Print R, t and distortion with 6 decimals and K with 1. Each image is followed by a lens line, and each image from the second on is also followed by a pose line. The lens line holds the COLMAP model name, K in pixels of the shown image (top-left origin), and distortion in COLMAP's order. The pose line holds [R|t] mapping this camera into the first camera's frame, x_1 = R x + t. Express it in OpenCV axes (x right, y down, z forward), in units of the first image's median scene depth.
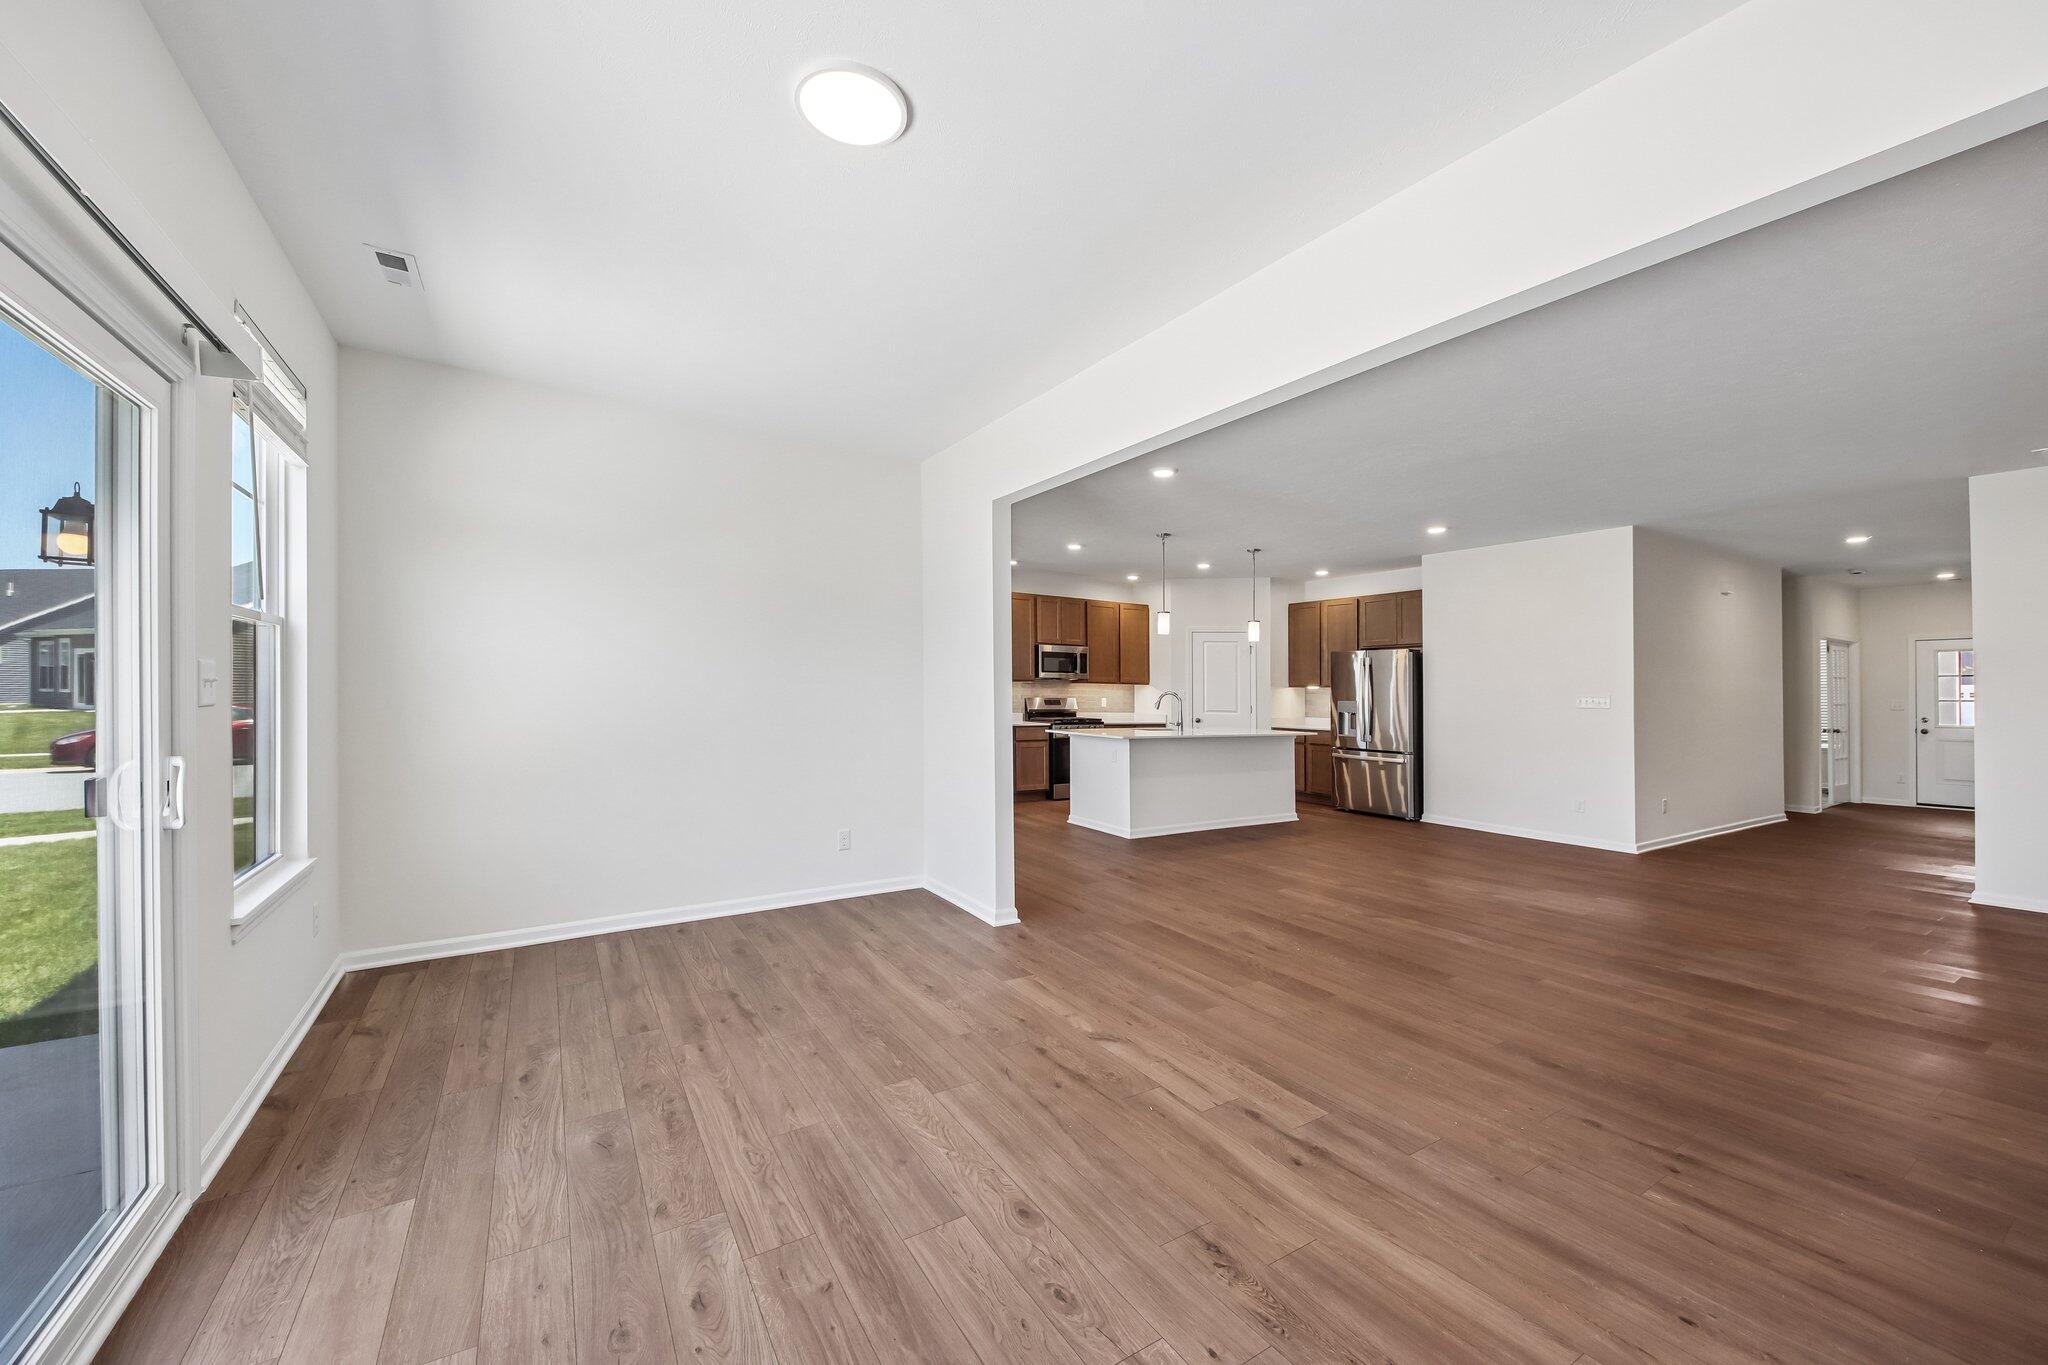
lens RADIAL K [[772.4, 0, 1024.0], [0, 772.4, 682.5], [0, 0, 1]] dist [0.041066, -0.018535]
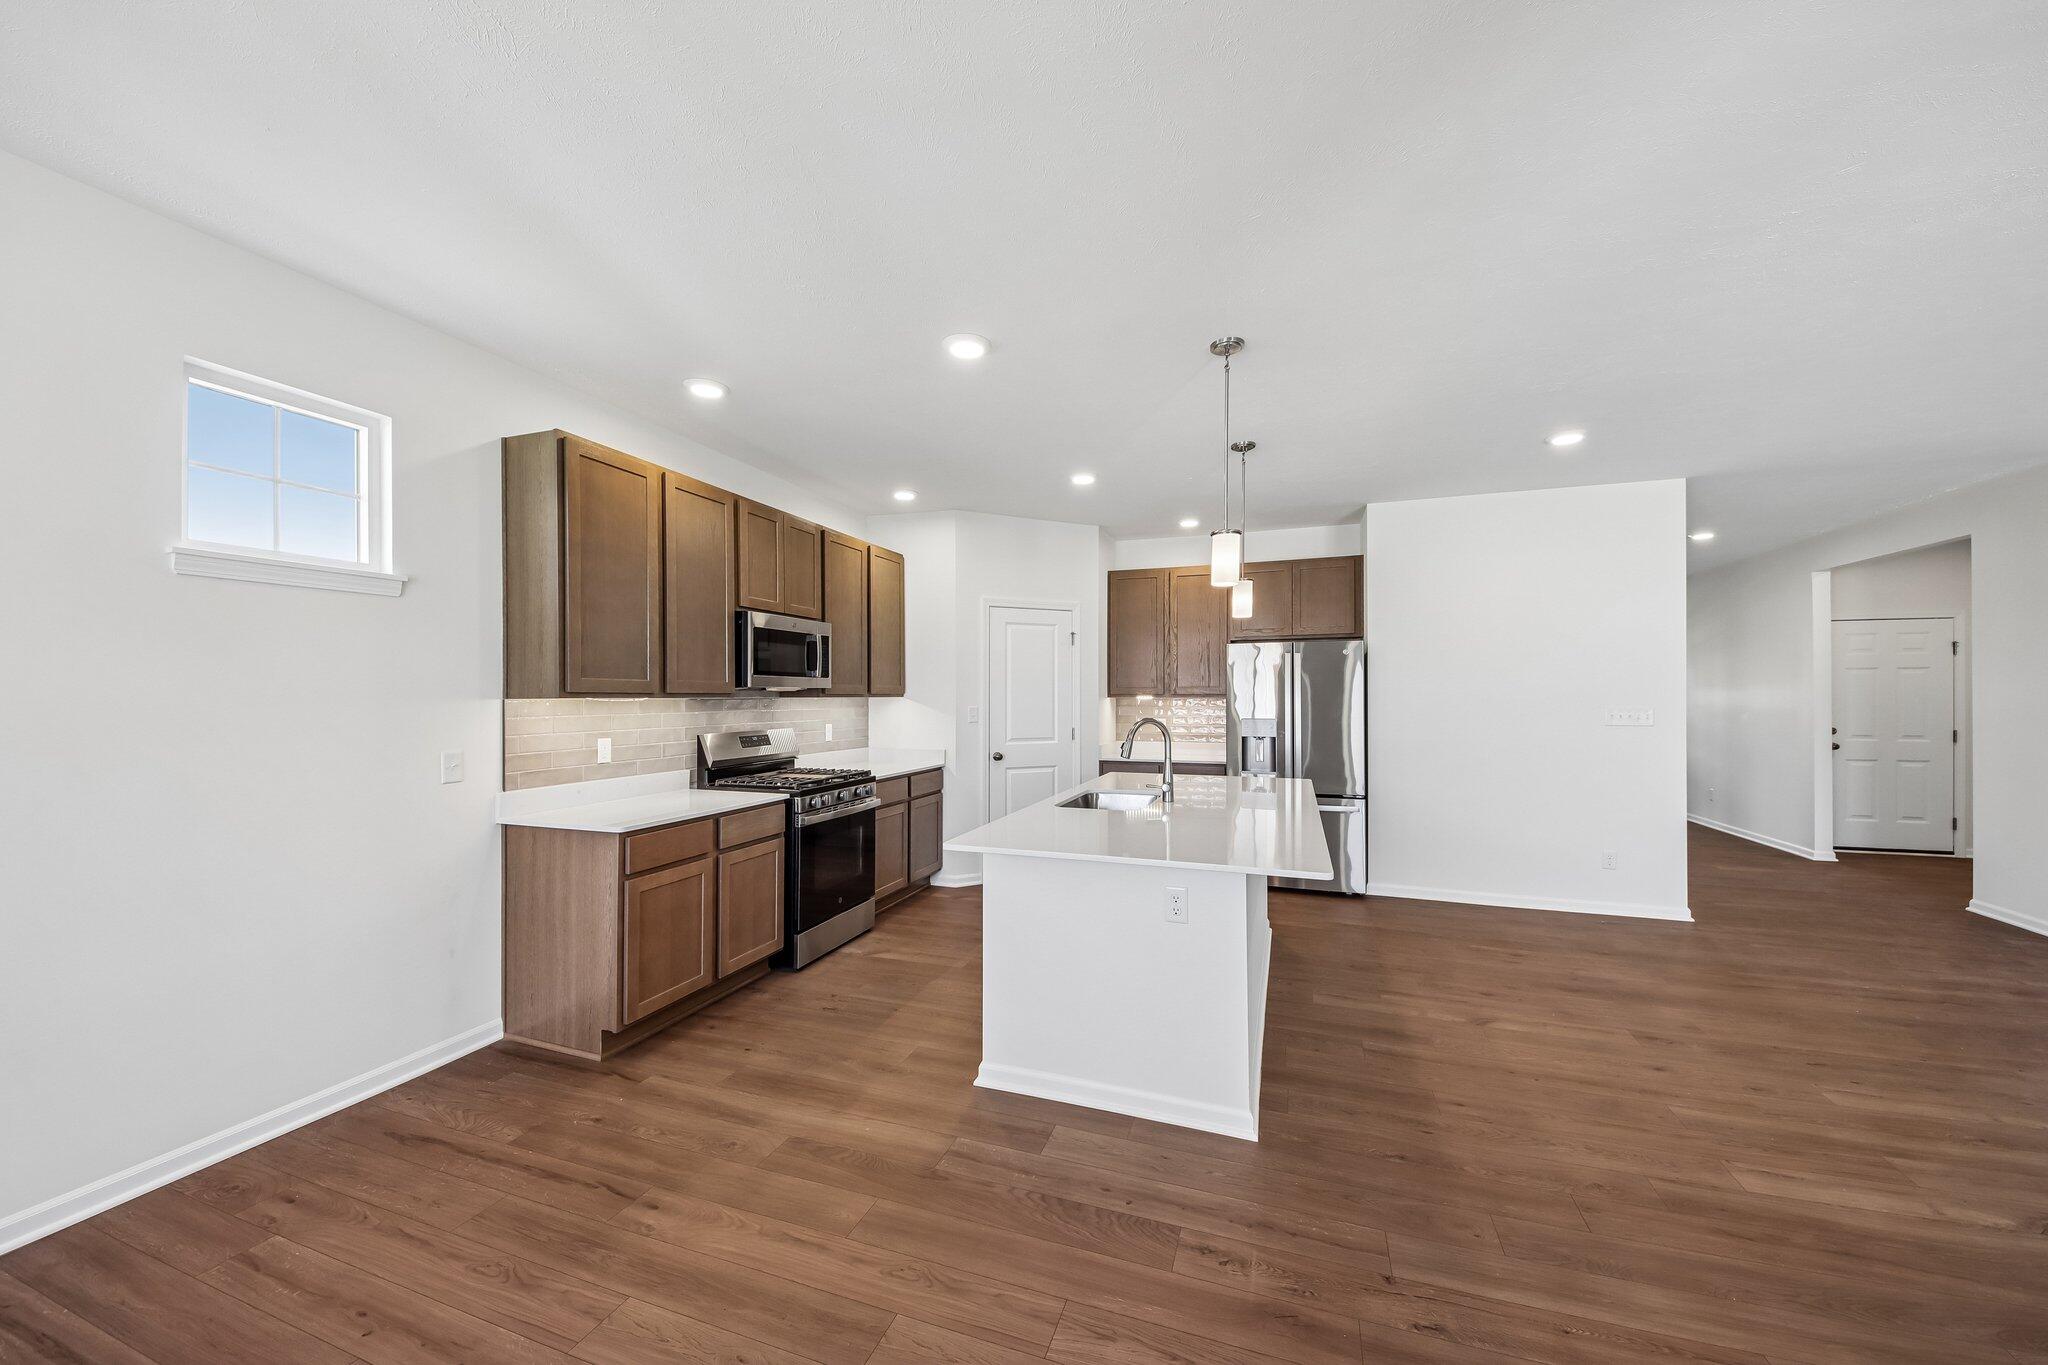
lens RADIAL K [[756.3, 0, 1021.2], [0, 756.3, 692.0], [0, 0, 1]] dist [0.043370, -0.022234]
pose [[0.791219, -0.012054, 0.611414, -0.137257], [0.006887, 0.999918, 0.010801, -0.008153], [-0.611494, -0.004335, 0.791238, 0.654314]]
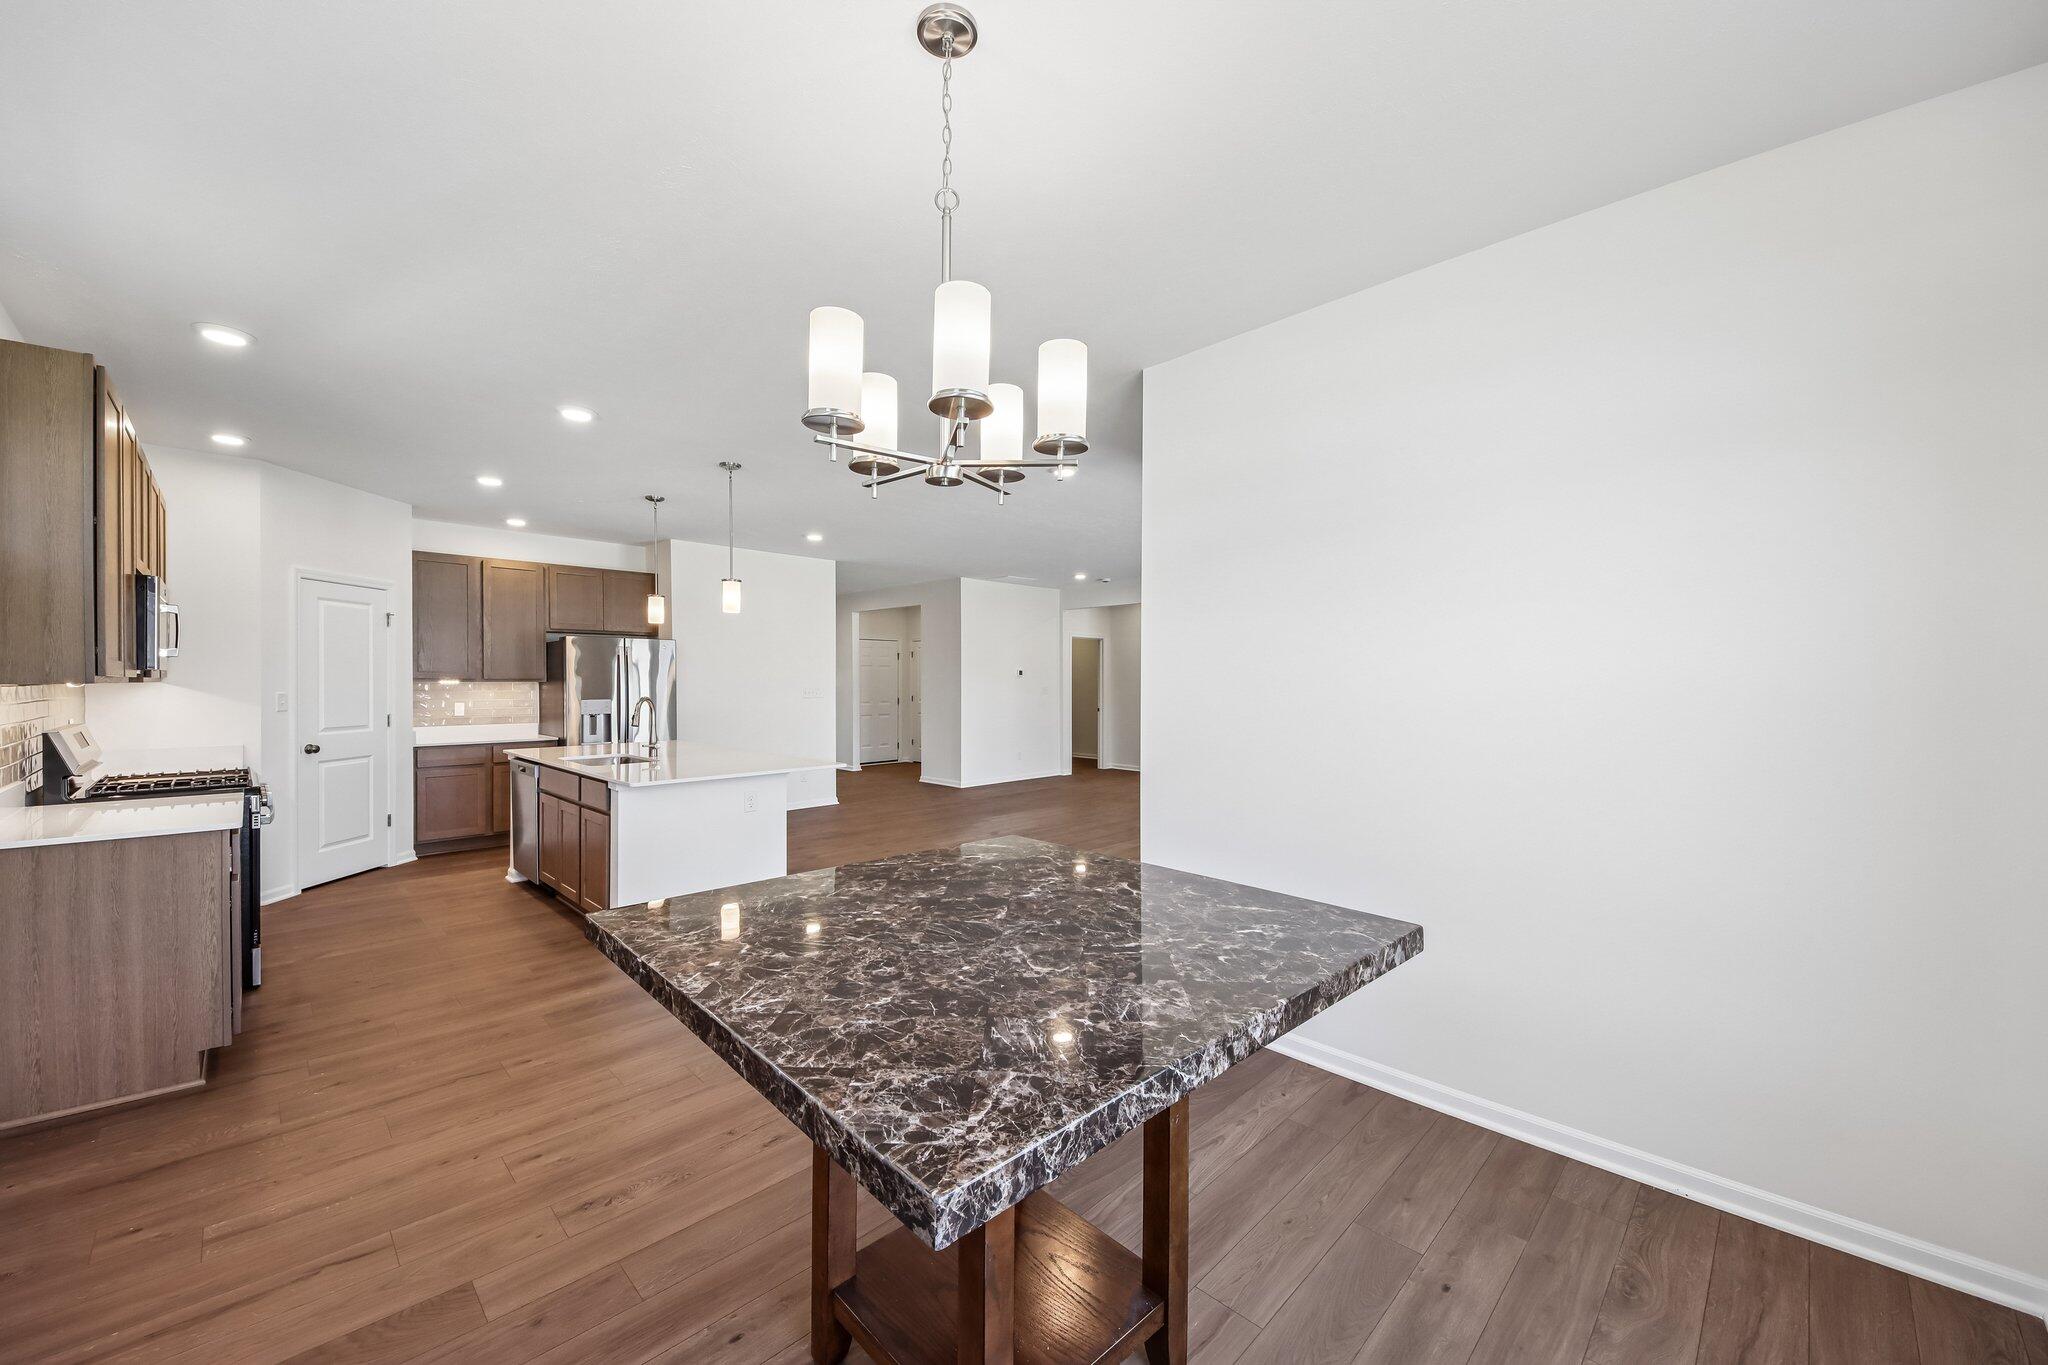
lens RADIAL K [[766.8, 0, 1005.1], [0, 766.8, 680.0], [0, 0, 1]] dist [-0.000147, -0.006810]
pose [[-0.204505, -0.013509, 0.978772, -0.459112], [-0.011671, 0.999867, 0.011362, -0.011102], [-0.978796, -0.009100, -0.204635, 0.797060]]
